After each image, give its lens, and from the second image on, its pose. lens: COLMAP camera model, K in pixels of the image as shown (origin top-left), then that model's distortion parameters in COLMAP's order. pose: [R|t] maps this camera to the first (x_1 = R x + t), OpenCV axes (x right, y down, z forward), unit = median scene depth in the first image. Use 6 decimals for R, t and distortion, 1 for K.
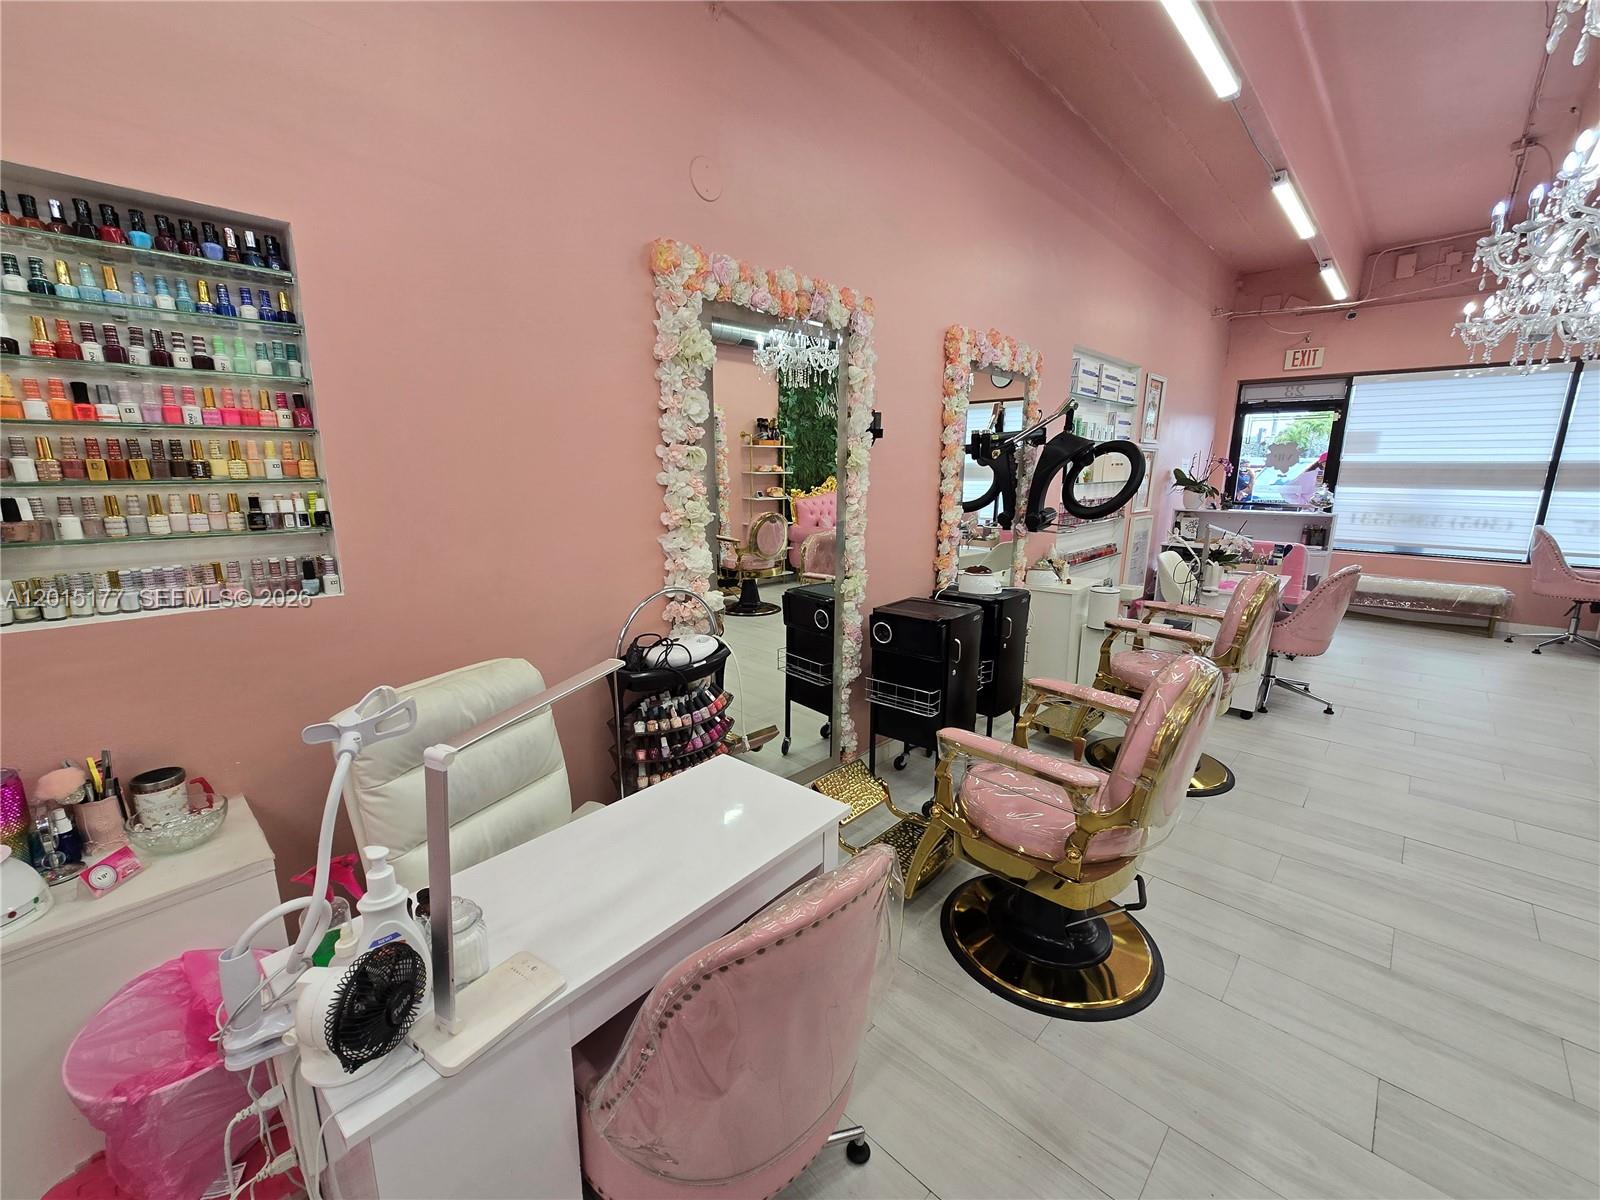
lens RADIAL K [[651.2, 0, 795.9], [0, 651.2, 608.2], [0, 0, 1]] dist [-0.005970, 0.000896]
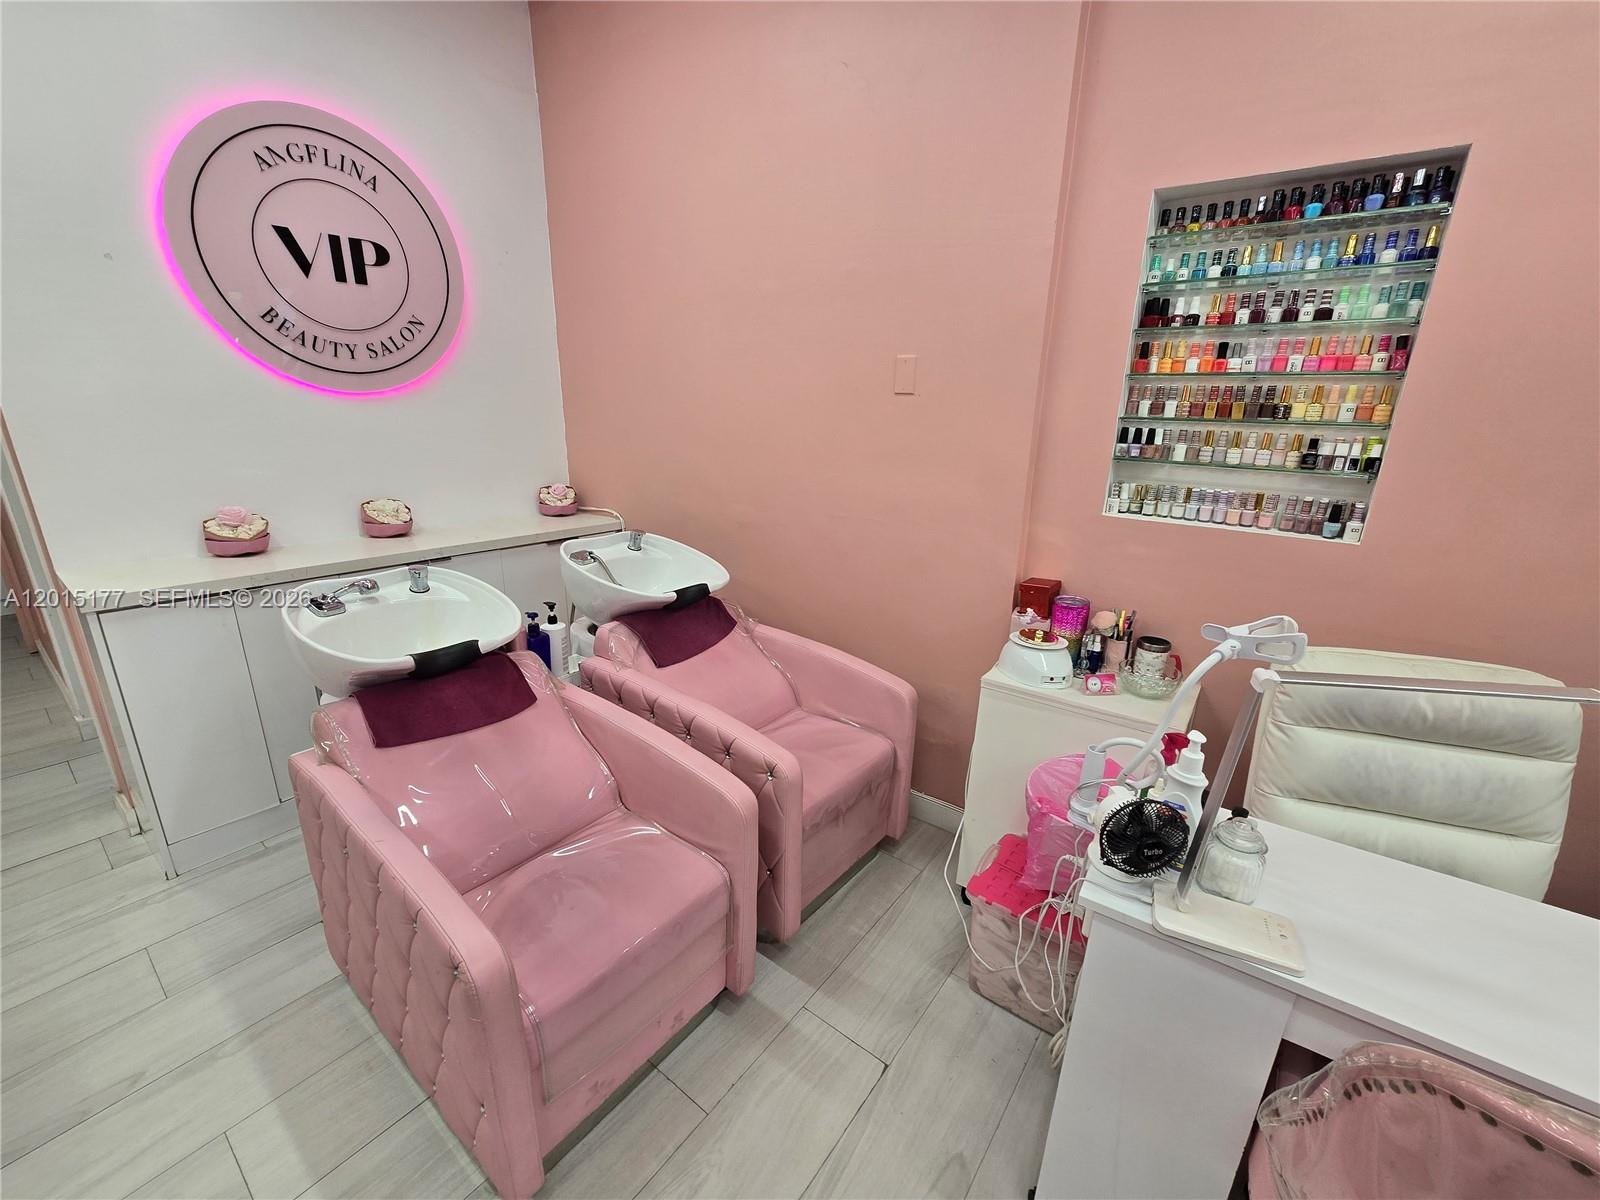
lens RADIAL K [[651.2, 0, 795.9], [0, 651.2, 608.2], [0, 0, 1]] dist [-0.005970, 0.000896]
pose [[0.112105, 0.296773, -0.948345, 0.172979], [-0.233185, 0.935569, 0.265209, 0.008366], [0.965949, 0.191409, 0.174085, 0.026271]]
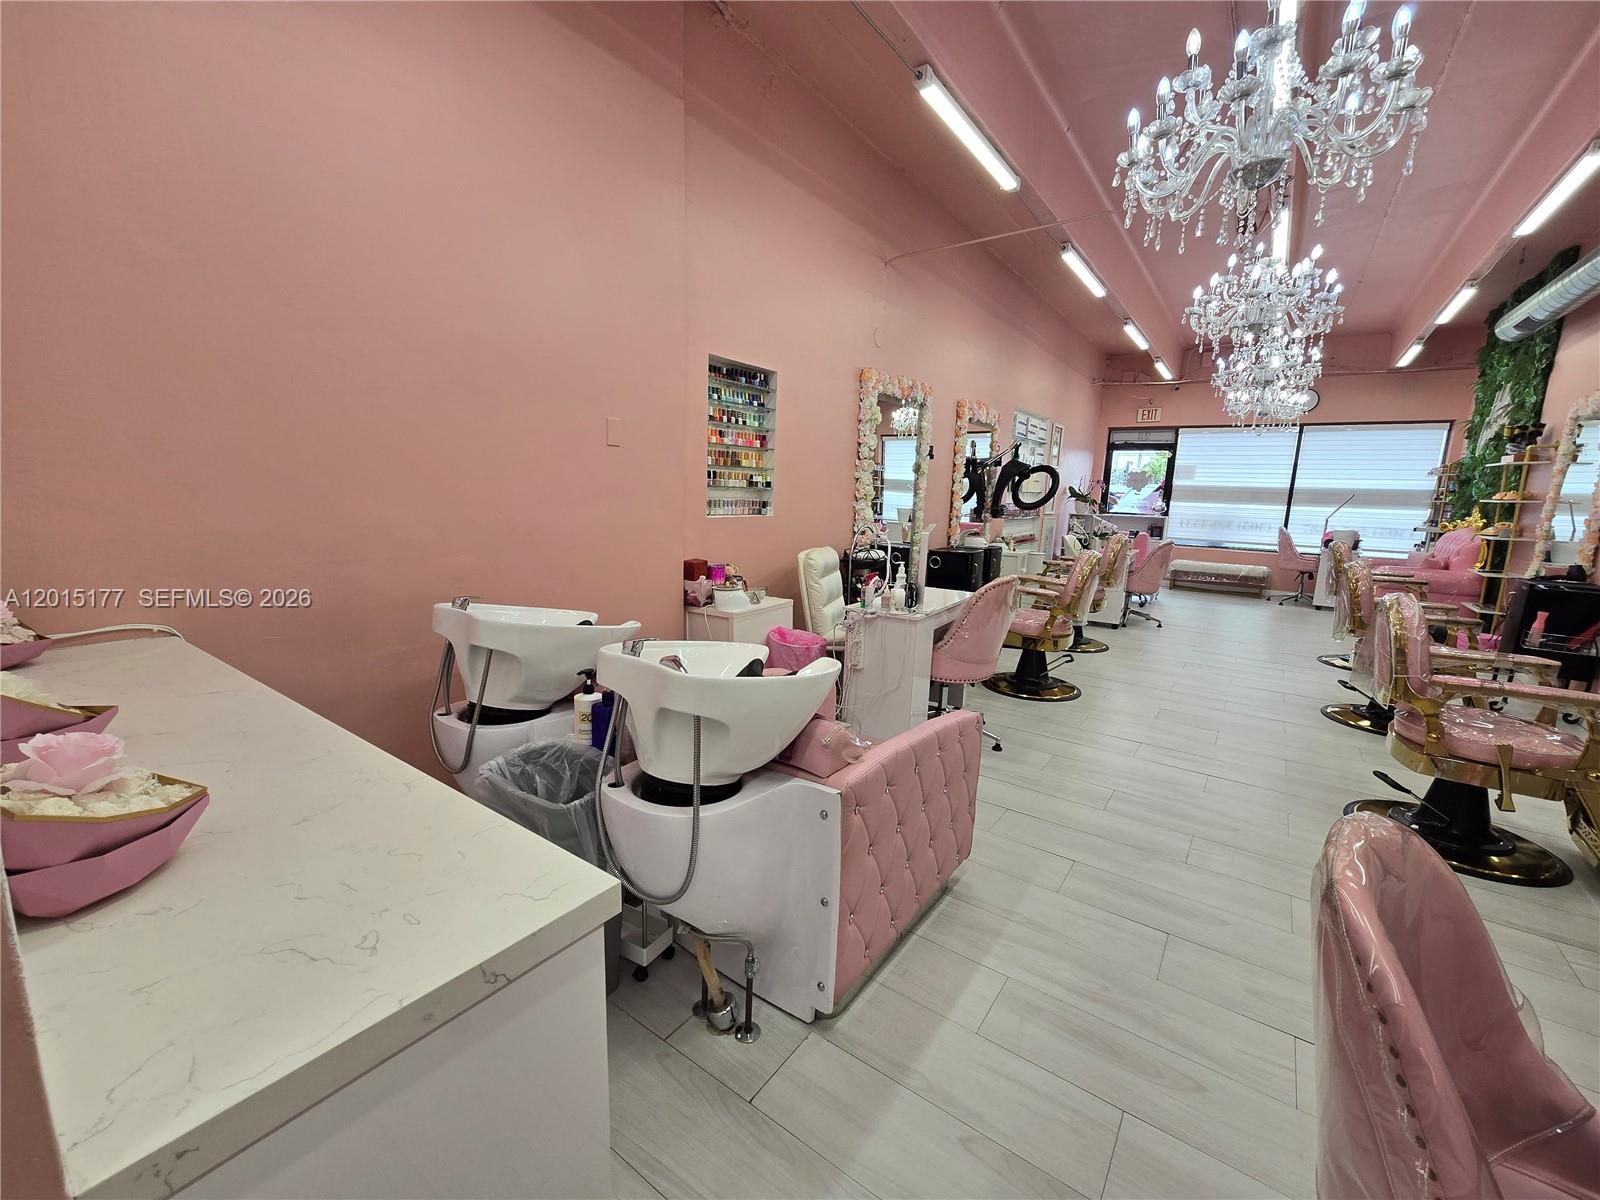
lens RADIAL K [[651.2, 0, 795.9], [0, 651.2, 608.2], [0, 0, 1]] dist [-0.005970, 0.000896]
pose [[0.989580, 0.001152, 0.143979, -0.999897], [0.002672, 0.999649, -0.026362, 0.408793], [-0.143959, 0.026472, 0.989230, -1.494704]]
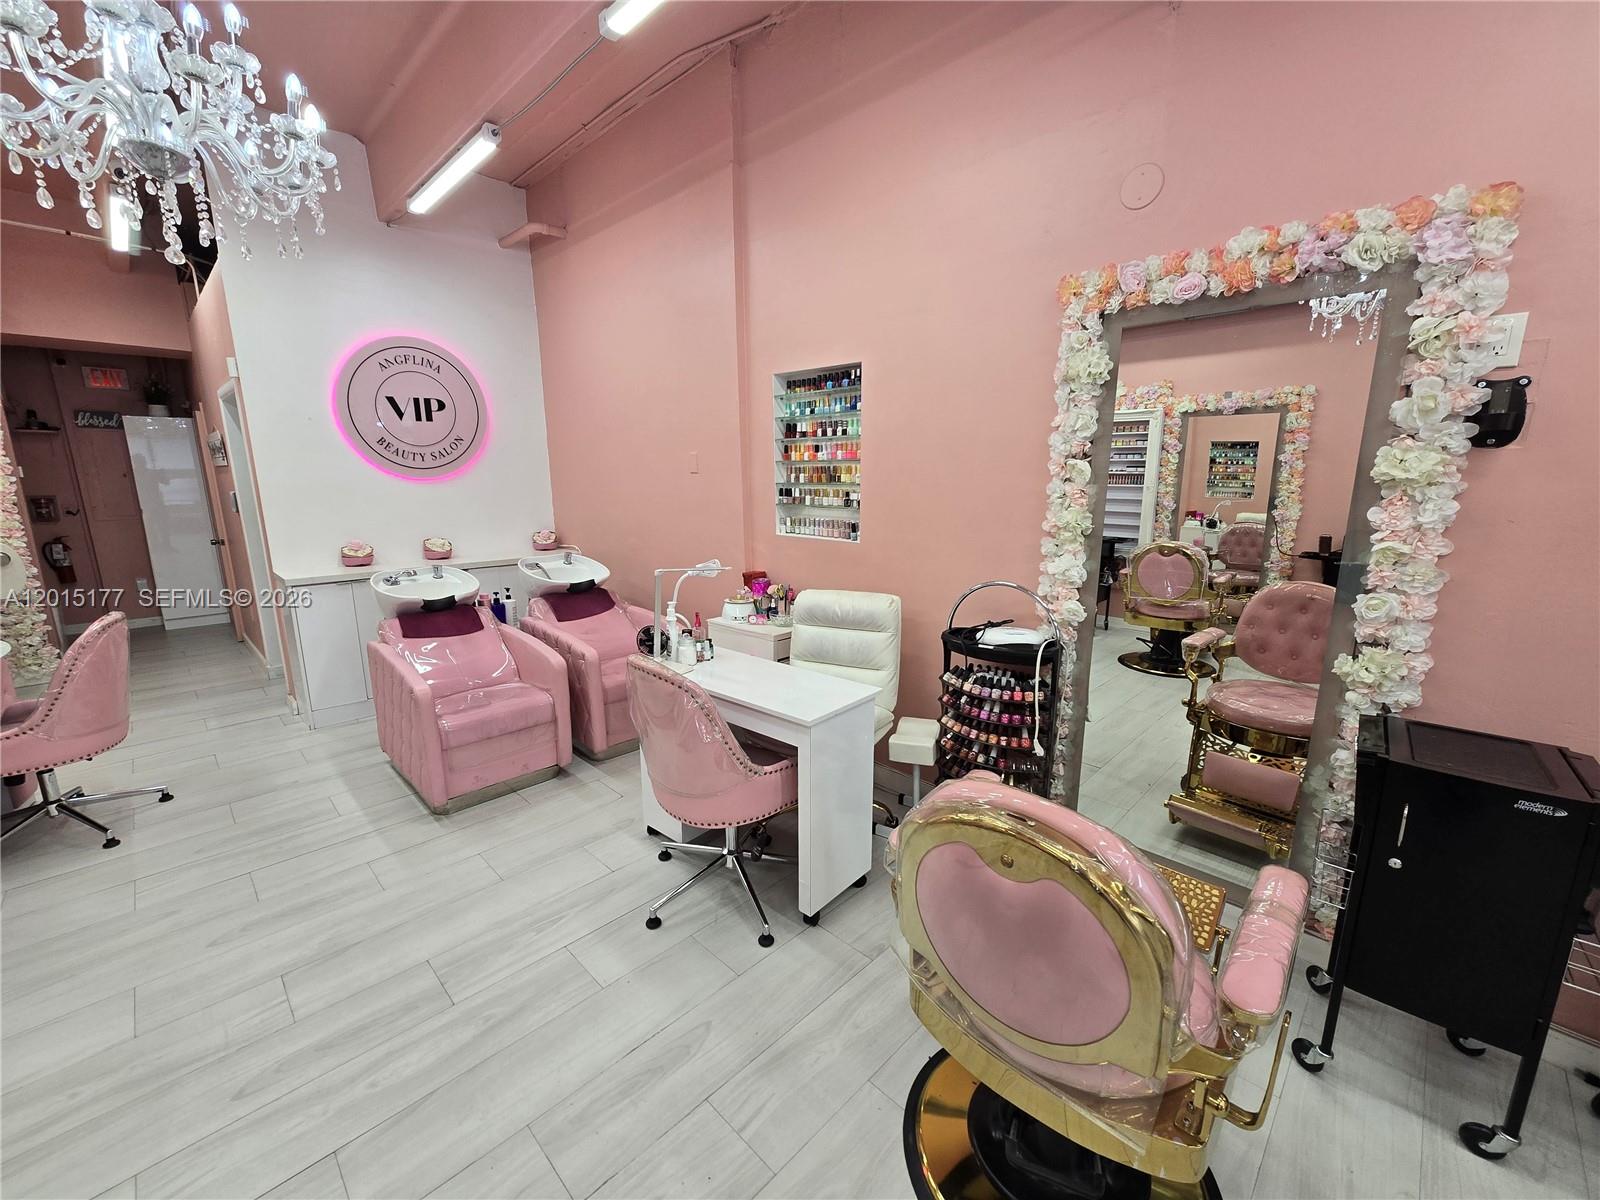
lens RADIAL K [[651.2, 0, 795.9], [0, 651.2, 608.2], [0, 0, 1]] dist [-0.005970, 0.000896]
pose [[-0.011894, 0.204756, -0.978741, 1.325981], [-0.208590, 0.956768, 0.202694, -0.197249], [0.977931, 0.206567, 0.031330, 0.818293]]
